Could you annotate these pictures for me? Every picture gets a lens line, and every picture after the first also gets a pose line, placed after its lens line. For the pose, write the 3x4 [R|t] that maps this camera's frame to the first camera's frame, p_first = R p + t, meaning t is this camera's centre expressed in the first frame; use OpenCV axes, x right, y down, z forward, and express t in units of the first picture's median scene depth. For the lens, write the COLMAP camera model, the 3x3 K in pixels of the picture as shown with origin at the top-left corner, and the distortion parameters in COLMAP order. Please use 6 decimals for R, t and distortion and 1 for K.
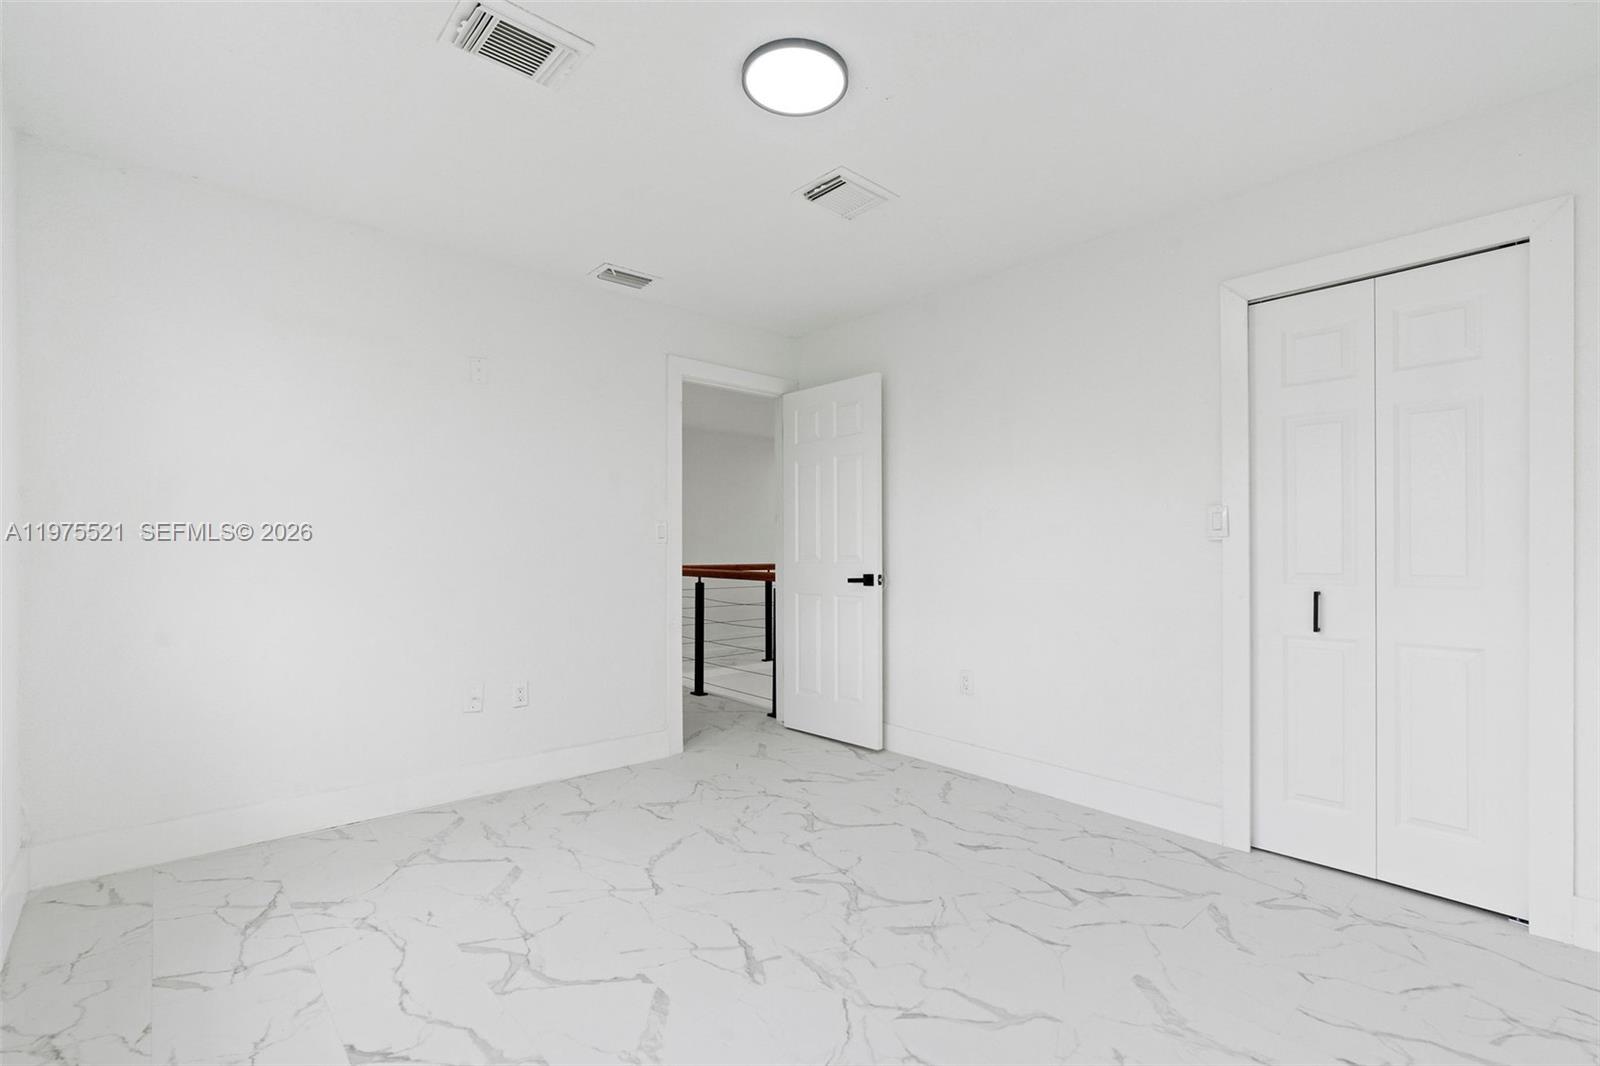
lens RADIAL K [[722.1, 0, 801.1], [0, 722.1, 541.5], [0, 0, 1]] dist [-0.006772, 0.003170]
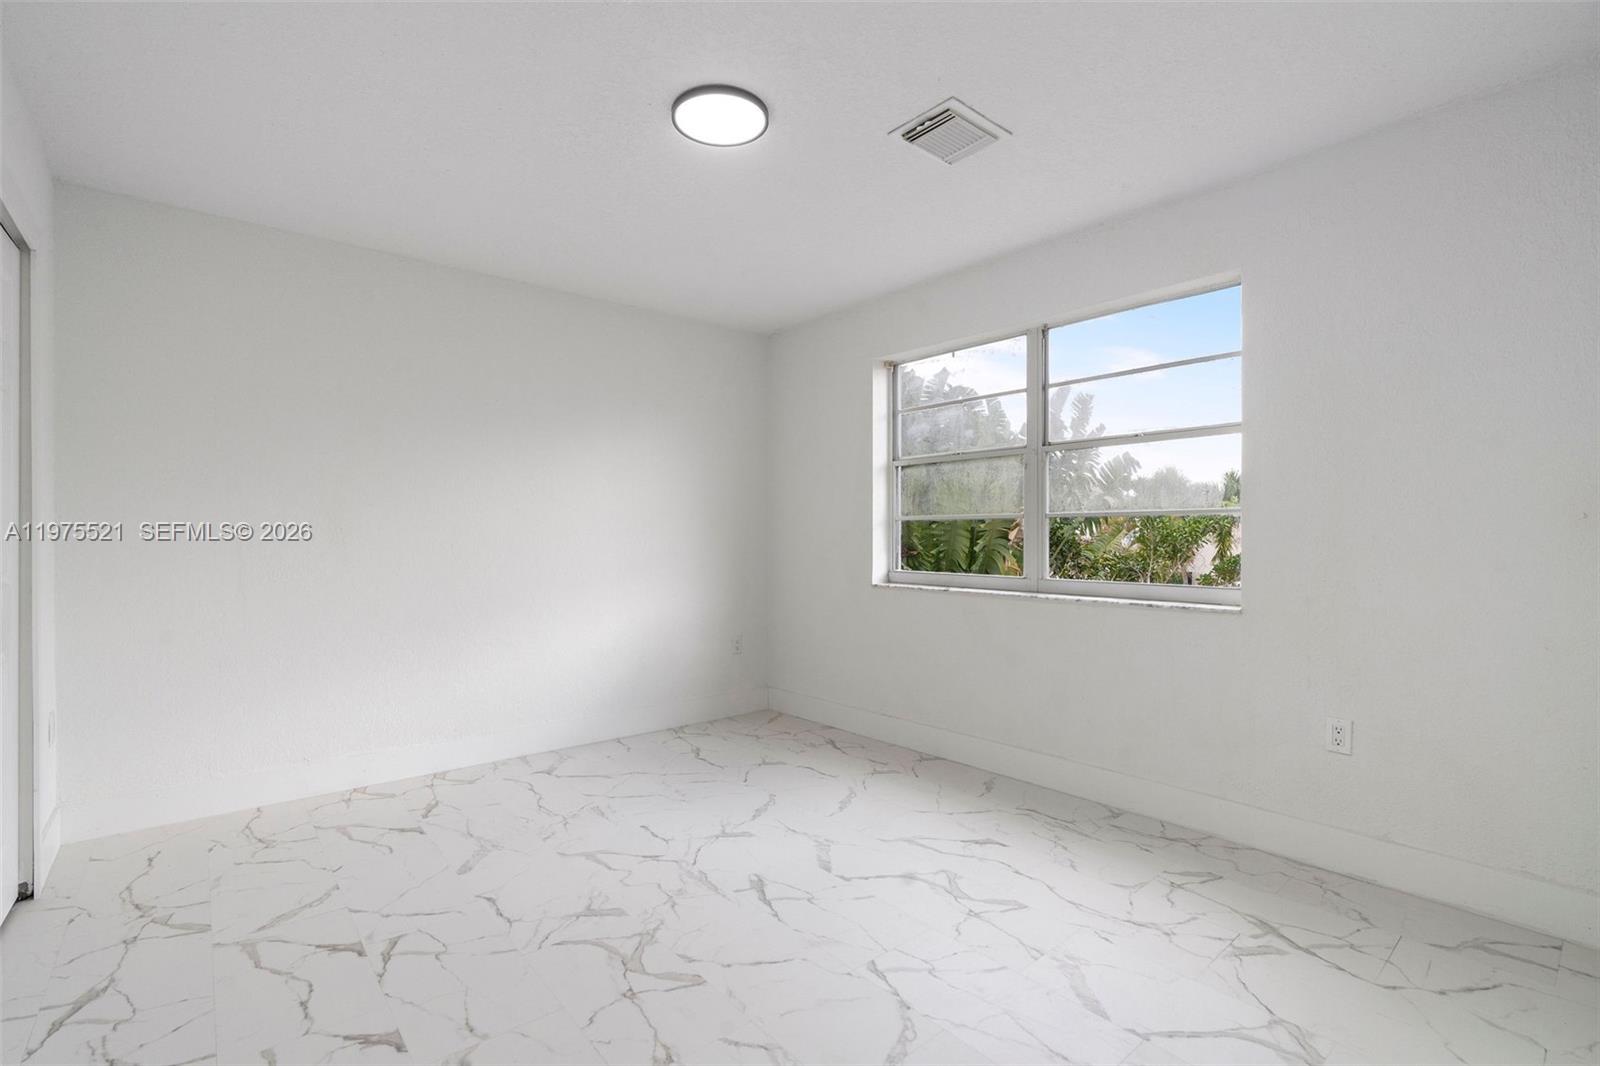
lens RADIAL K [[722.1, 0, 798.5], [0, 722.1, 537.7], [0, 0, 1]] dist [-0.006772, 0.003170]
pose [[-0.999632, -0.001026, 0.027097, -0.151025], [-0.001265, 0.999960, -0.008814, 0.011806], [-0.027087, -0.008845, -0.999594, 2.010995]]
